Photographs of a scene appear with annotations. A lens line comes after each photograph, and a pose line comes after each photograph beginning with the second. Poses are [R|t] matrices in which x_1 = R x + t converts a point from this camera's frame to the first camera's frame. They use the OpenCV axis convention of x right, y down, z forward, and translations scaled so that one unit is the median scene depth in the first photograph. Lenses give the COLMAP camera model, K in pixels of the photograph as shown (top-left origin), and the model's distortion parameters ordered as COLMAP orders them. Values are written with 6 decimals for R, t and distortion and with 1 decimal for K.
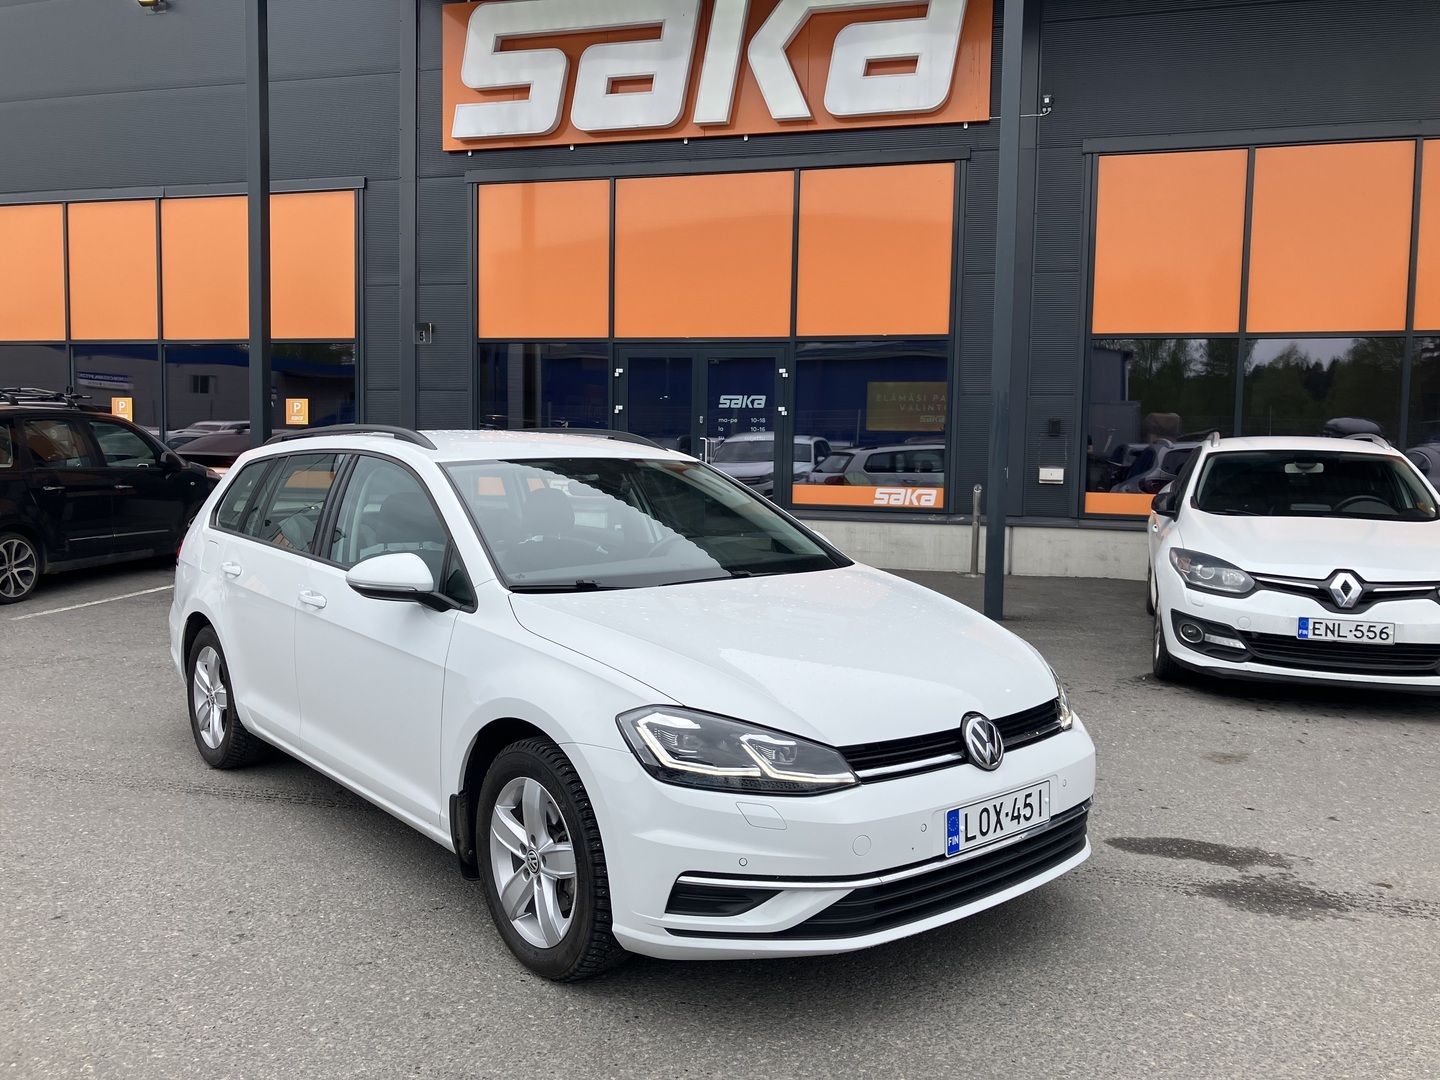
lens RADIAL K [[1177.4, 0, 728.9], [0, 1177.4, 535.8], [0, 0, 1]] dist [0.005798, 0.008250]
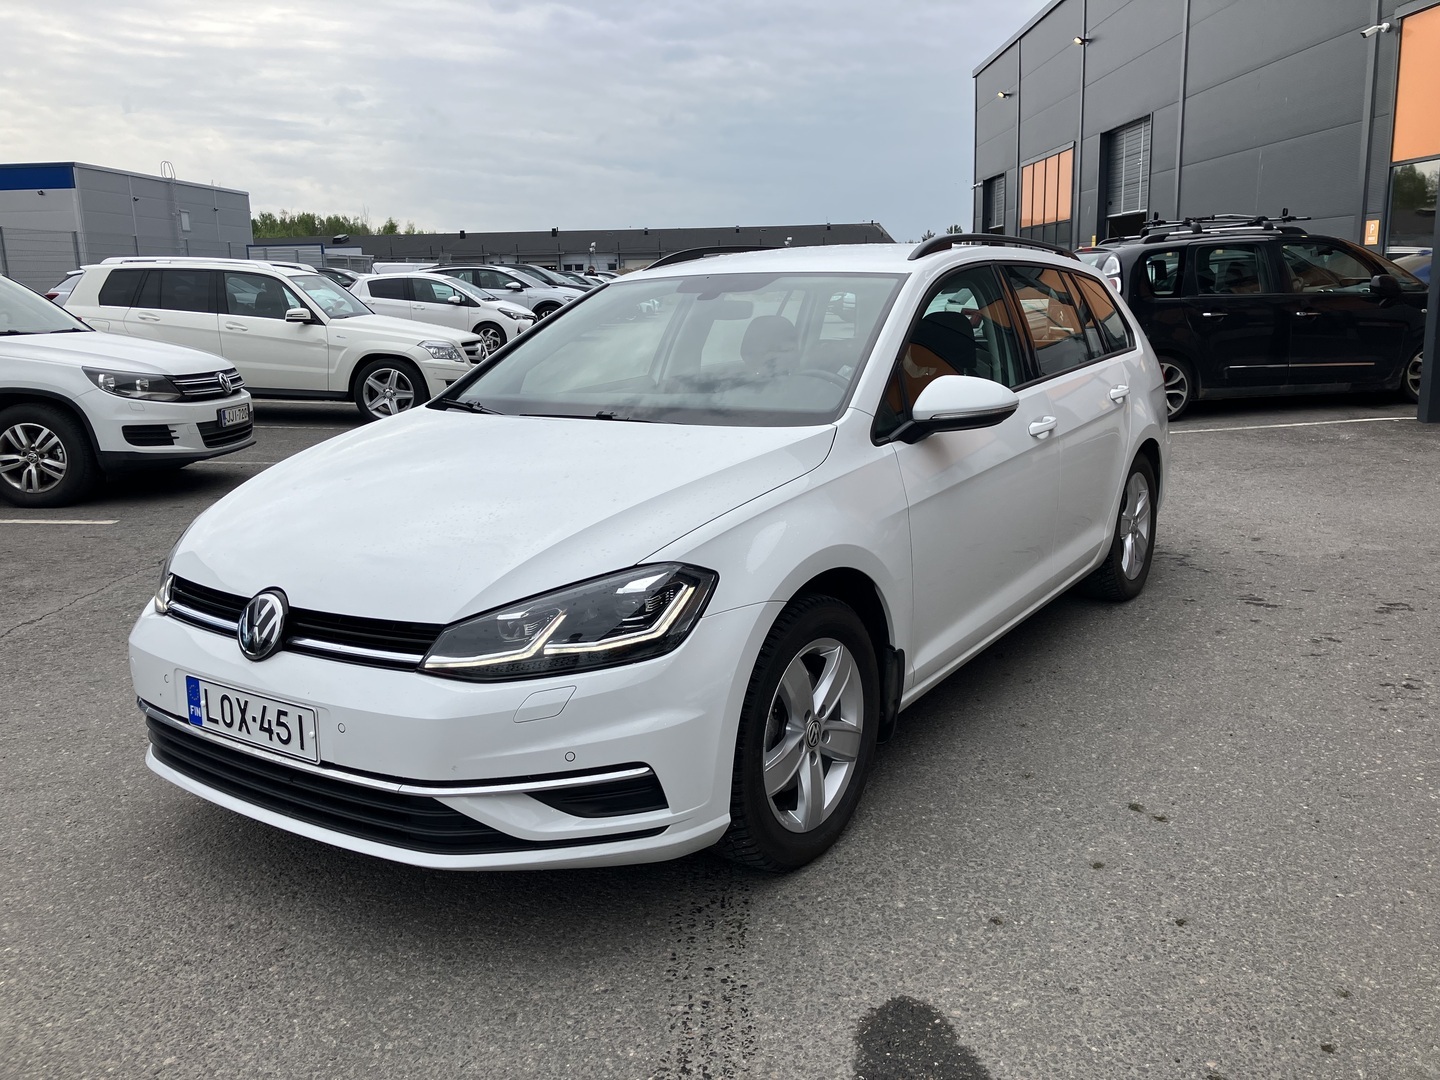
lens RADIAL K [[1177.4, 0, 728.9], [0, 1177.4, 535.8], [0, 0, 1]] dist [0.005798, 0.008250]
pose [[0.264212, 0.183280, -0.946890, 1.030398], [-0.048399, 0.983060, 0.176777, -0.040929], [0.963249, -0.000878, 0.268607, 1.071945]]
